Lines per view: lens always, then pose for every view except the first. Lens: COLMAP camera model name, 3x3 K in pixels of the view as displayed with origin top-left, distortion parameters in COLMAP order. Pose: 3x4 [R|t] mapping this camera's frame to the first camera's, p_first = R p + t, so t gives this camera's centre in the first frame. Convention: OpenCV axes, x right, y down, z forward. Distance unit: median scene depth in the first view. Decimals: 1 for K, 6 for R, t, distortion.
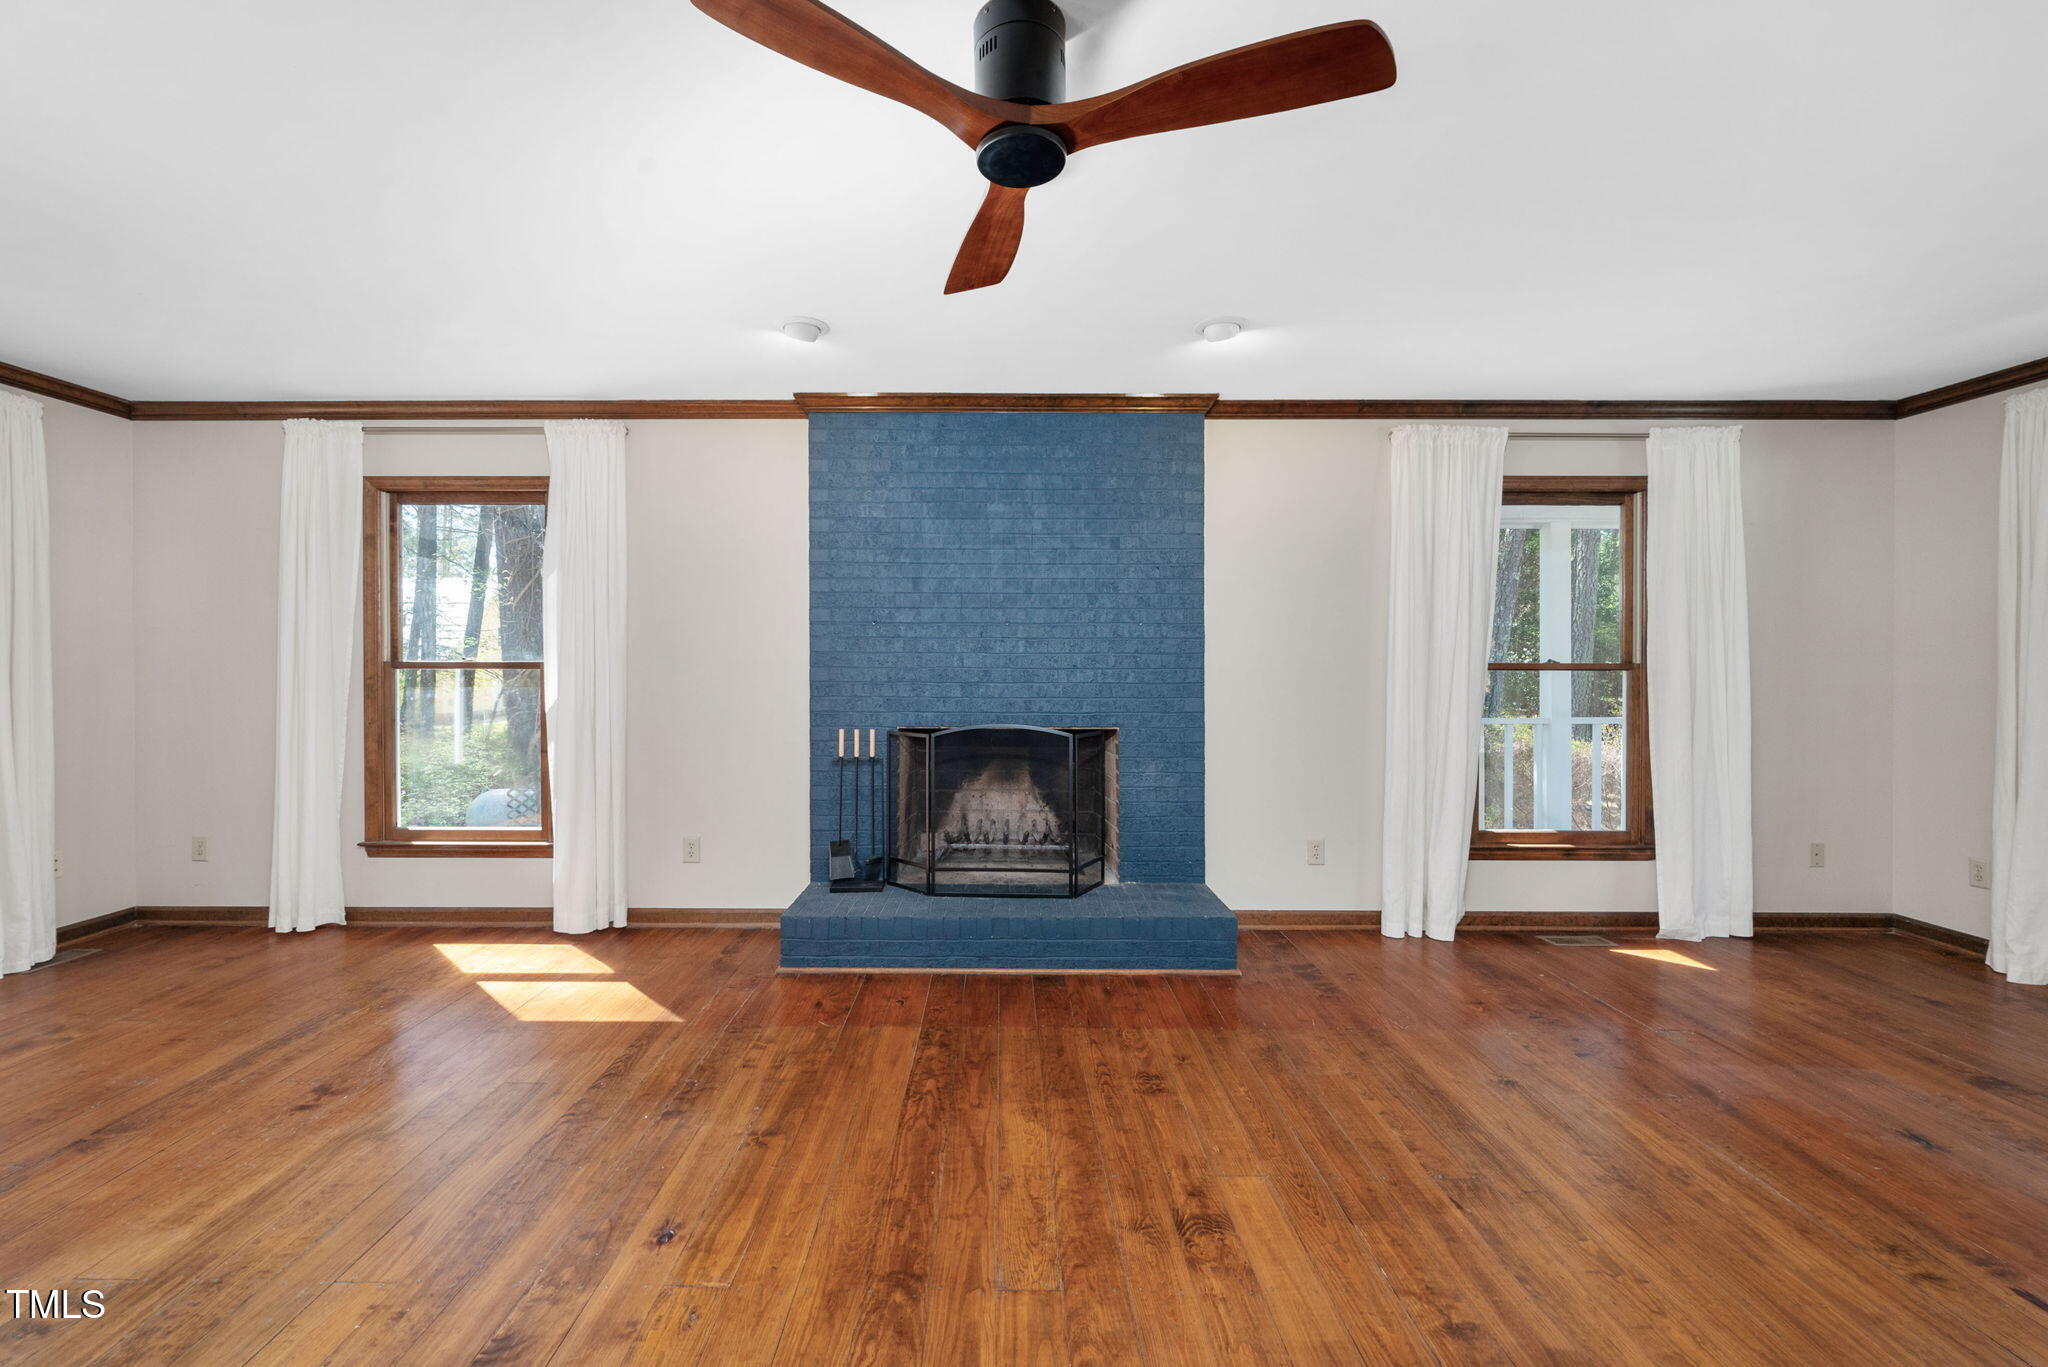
lens RADIAL K [[834.3, 0, 1009.8], [0, 834.3, 668.2], [0, 0, 1]] dist [-0.001745, 0.000455]
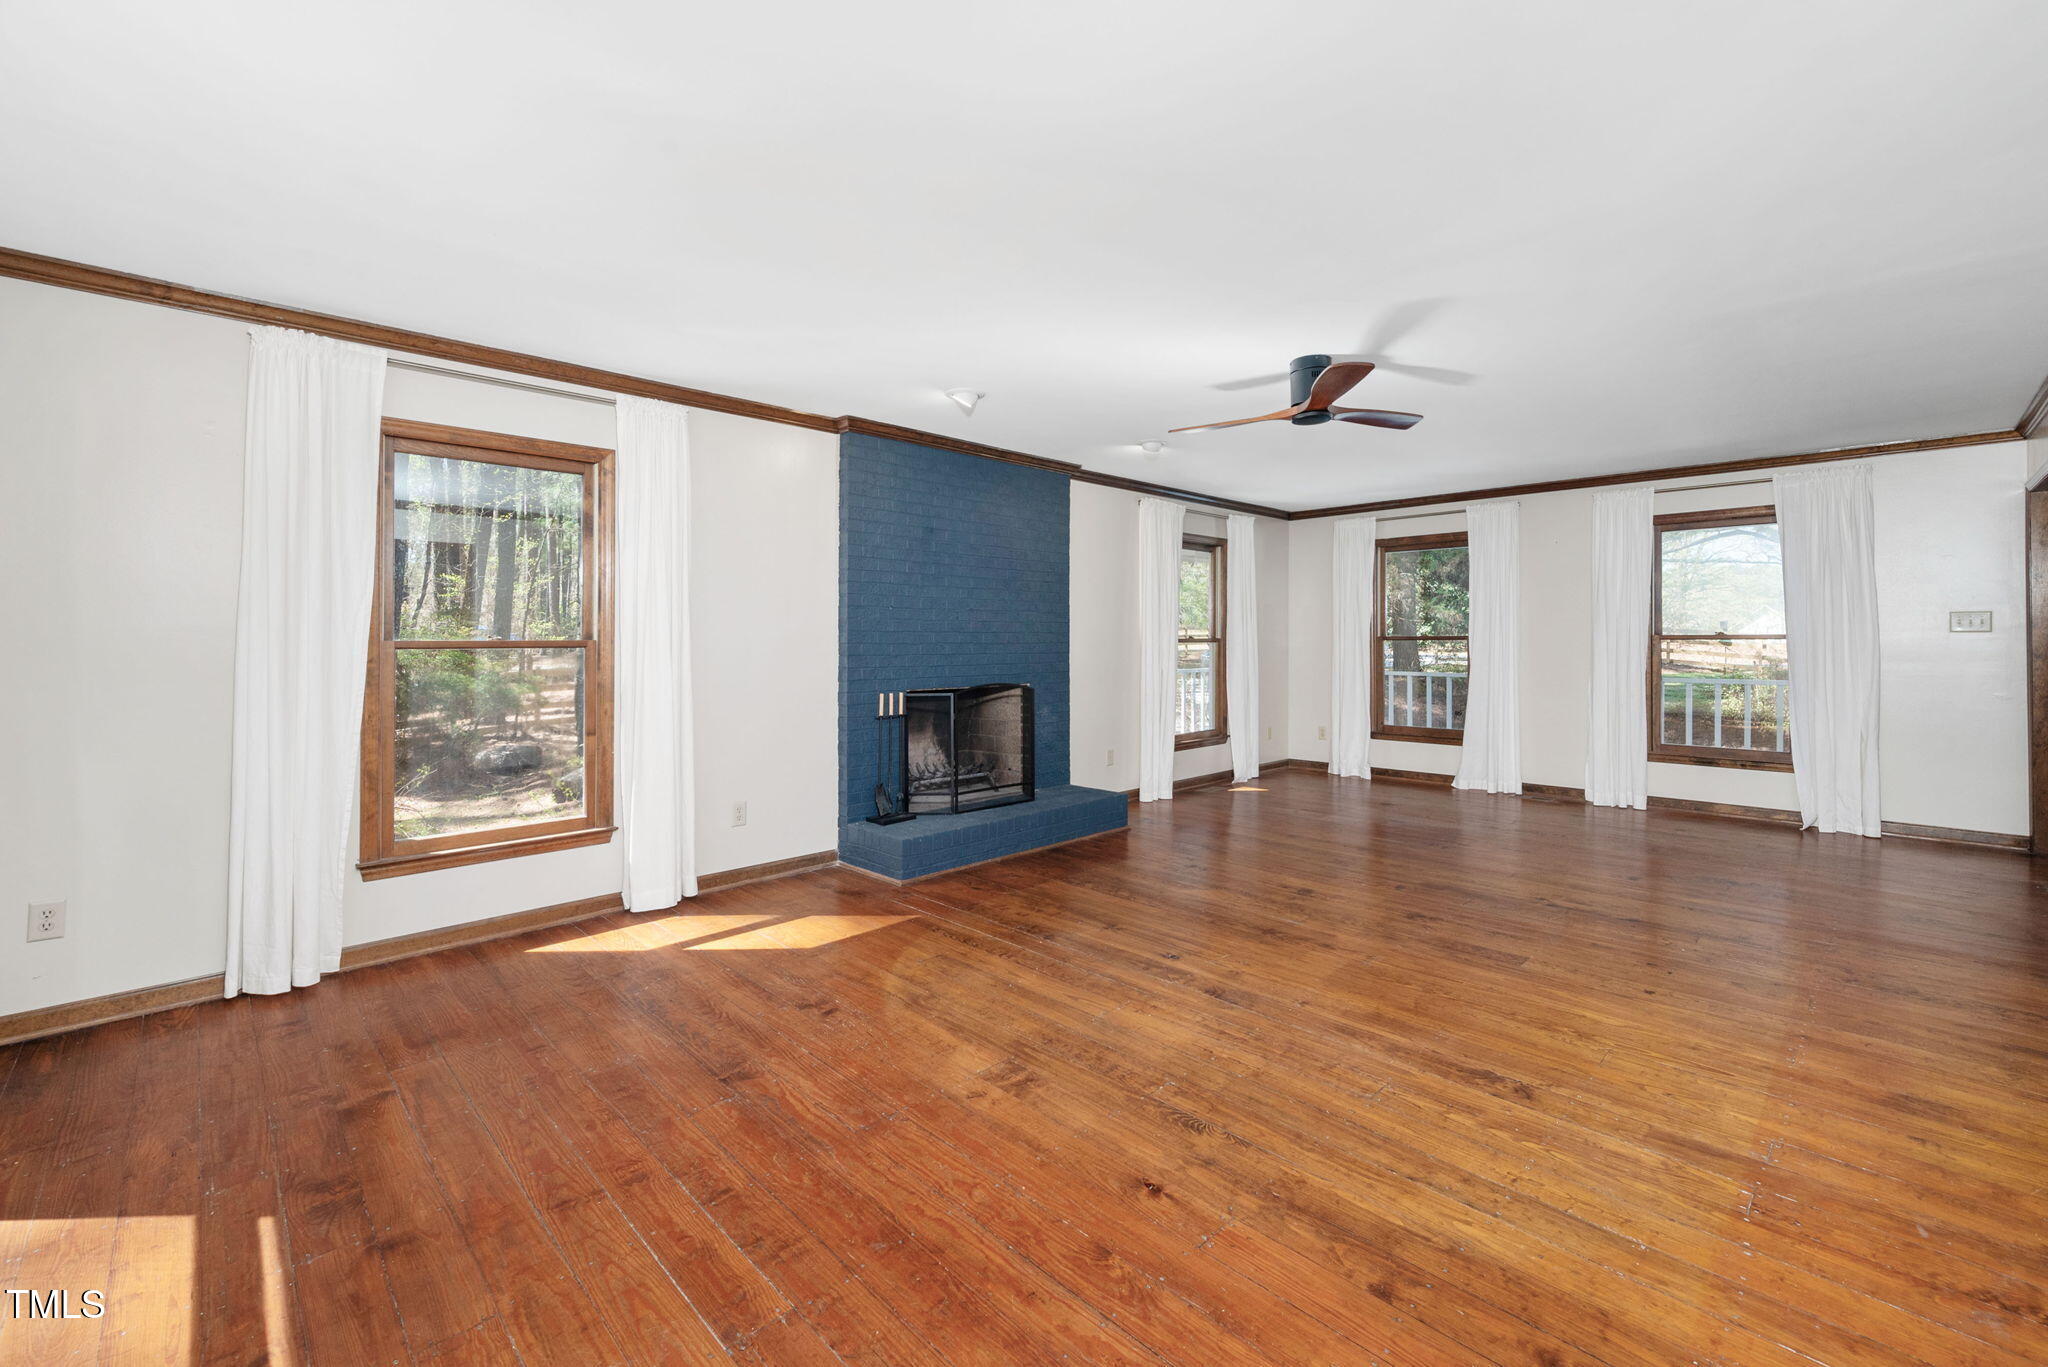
lens RADIAL K [[834.3, 0, 1026.9], [0, 834.3, 643.6], [0, 0, 1]] dist [-0.001745, 0.000455]
pose [[0.716048, -0.007827, 0.698008, -0.892549], [0.011602, 0.999932, -0.000689, 0.002440], [-0.697955, 0.008592, 0.716090, -0.034192]]
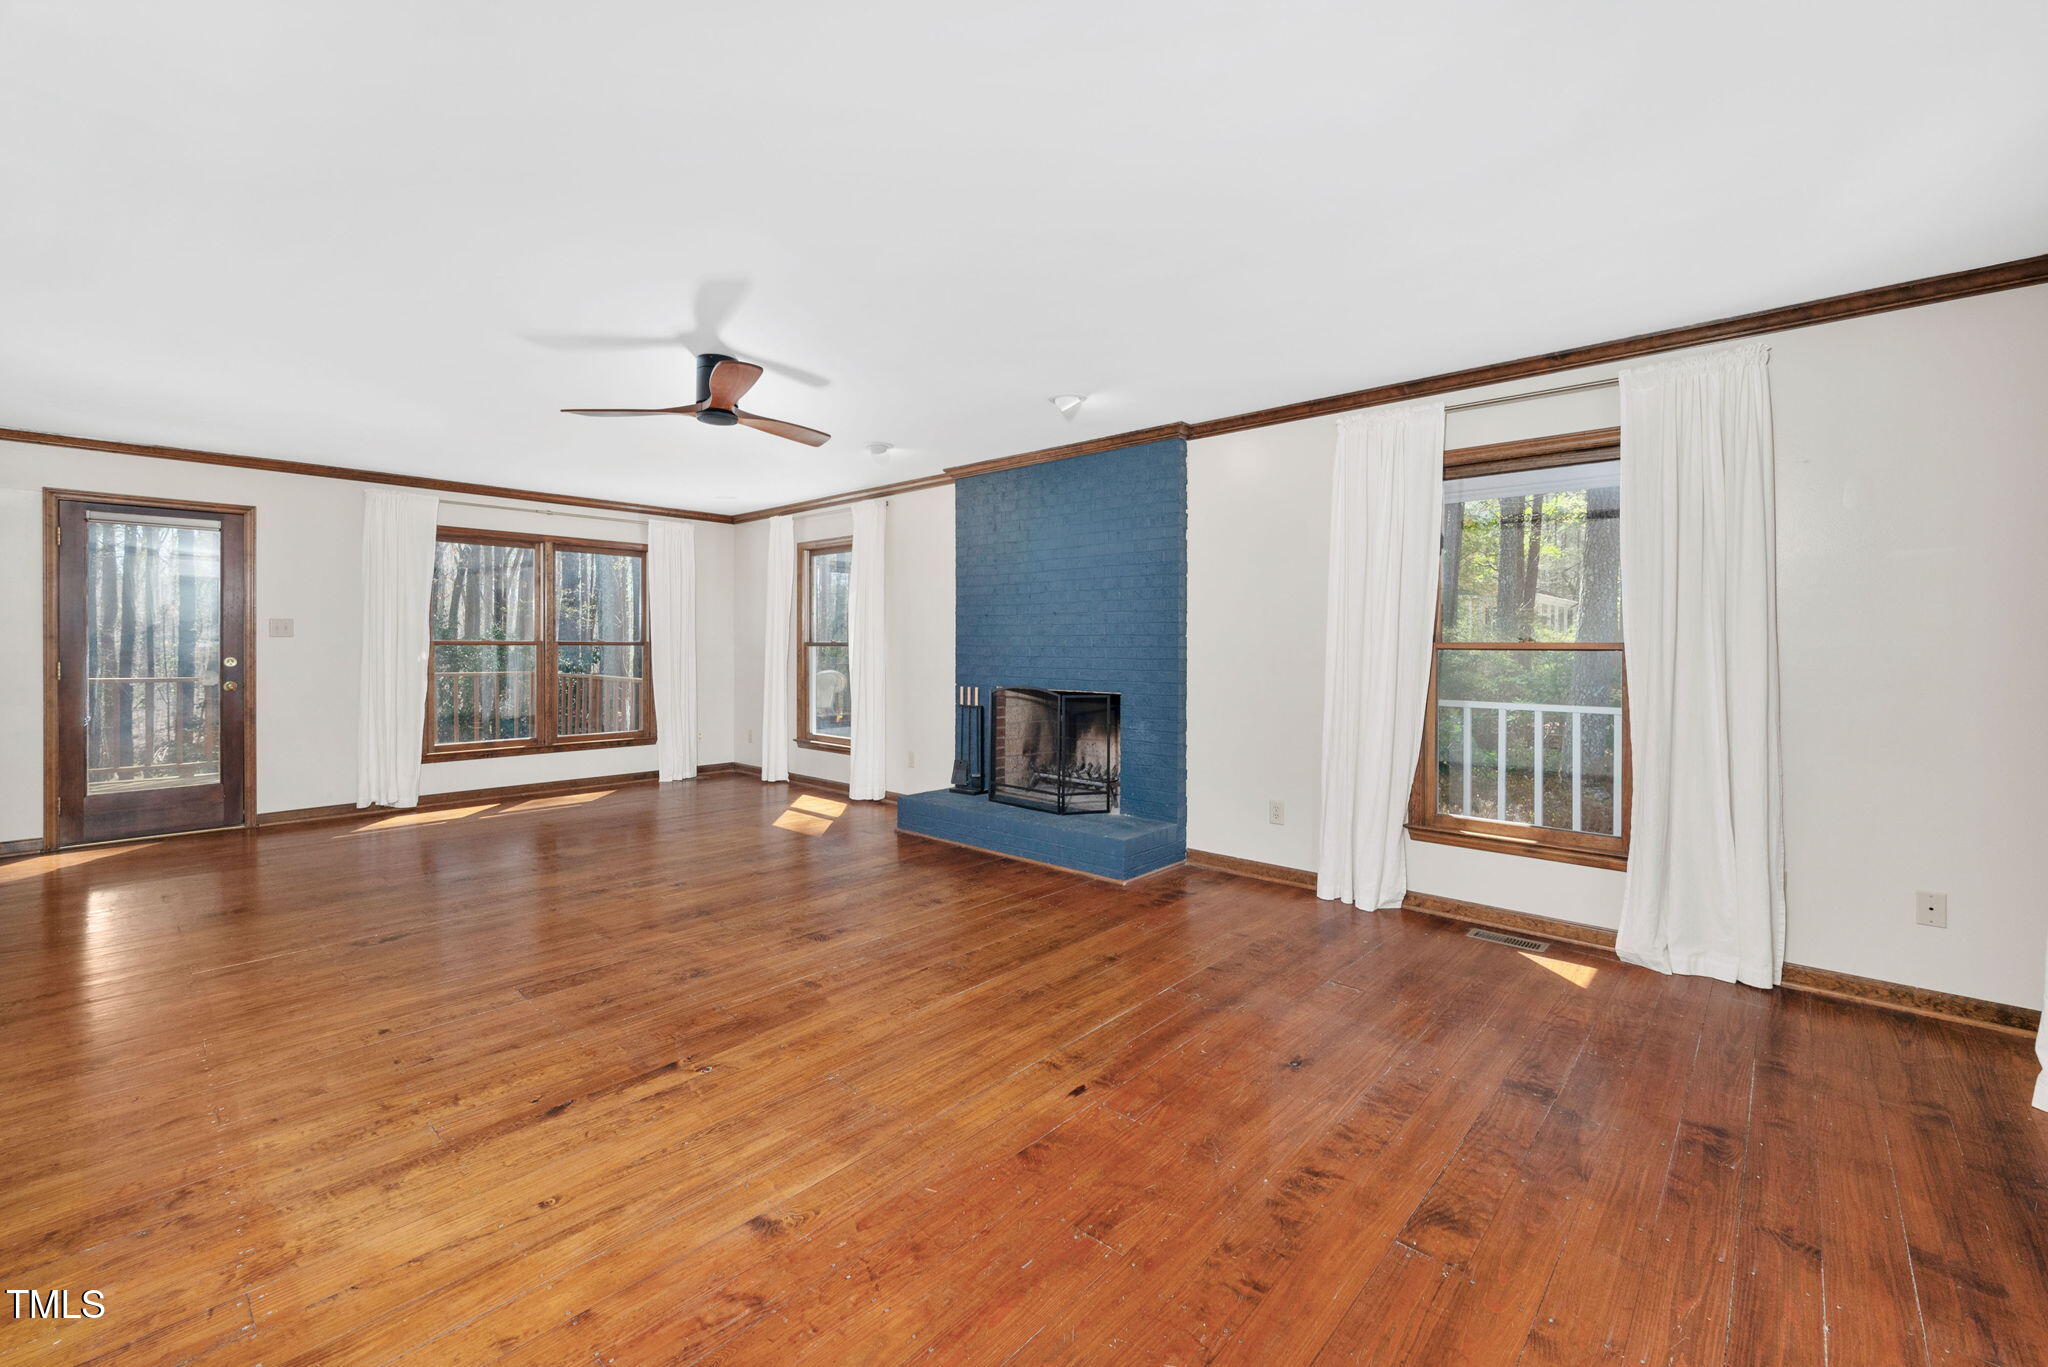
lens RADIAL K [[834.3, 0, 1038.9], [0, 834.3, 639.9], [0, 0, 1]] dist [-0.001745, 0.000455]
pose [[0.750915, -0.003390, -0.660390, 0.890910], [-0.005704, 0.999916, -0.011618, 0.005368], [0.660374, 0.012491, 0.750833, -0.047452]]
